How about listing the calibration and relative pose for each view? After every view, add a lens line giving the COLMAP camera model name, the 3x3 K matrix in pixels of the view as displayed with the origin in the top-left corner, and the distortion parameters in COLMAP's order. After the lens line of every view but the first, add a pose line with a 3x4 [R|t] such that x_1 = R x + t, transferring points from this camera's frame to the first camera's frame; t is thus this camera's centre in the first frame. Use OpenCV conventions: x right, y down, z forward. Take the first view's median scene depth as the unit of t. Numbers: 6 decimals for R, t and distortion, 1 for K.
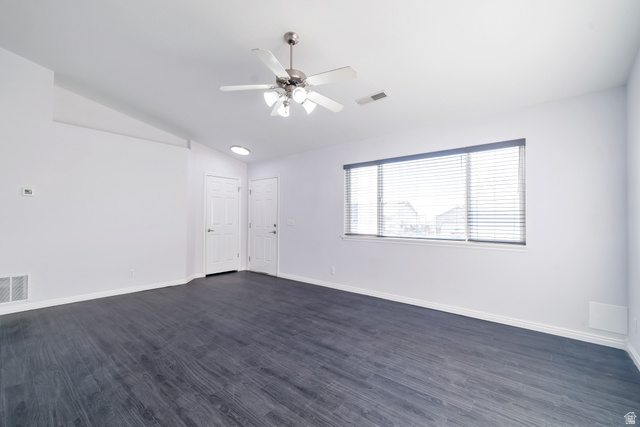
lens RADIAL K [[274.7, 0, 311.1], [0, 274.7, 213.9], [0, 0, 1]] dist [-0.004689, 0.000030]
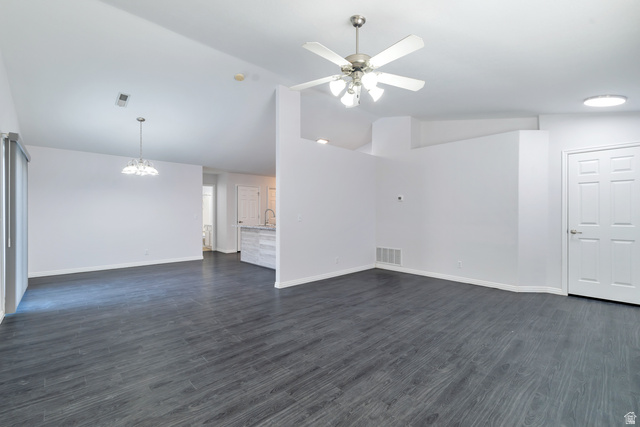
lens RADIAL K [[274.7, 0, 323.2], [0, 274.7, 213.6], [0, 0, 1]] dist [-0.004689, 0.000030]
pose [[-0.090746, -0.007140, -0.995848, 0.718836], [0.016727, 0.999822, -0.008692, 0.016535], [0.995734, -0.017447, -0.090611, 0.795058]]
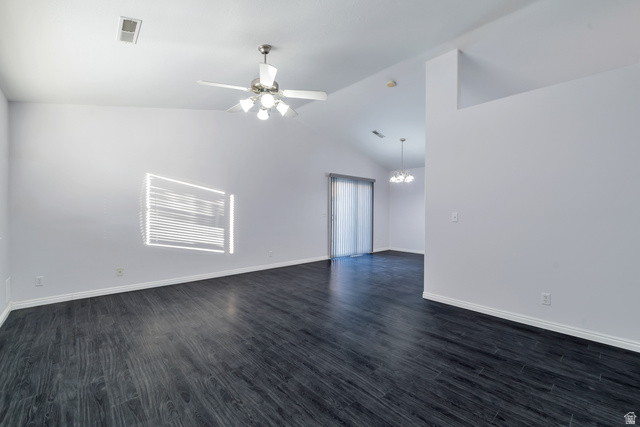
lens RADIAL K [[274.7, 0, 320.3], [0, 274.7, 214.2], [0, 0, 1]] dist [-0.004689, 0.000030]
pose [[-0.994136, -0.013995, 0.107226, -0.349463], [-0.014861, 0.999863, -0.007283, 0.026091], [-0.107109, -0.008834, -0.994208, 1.725057]]
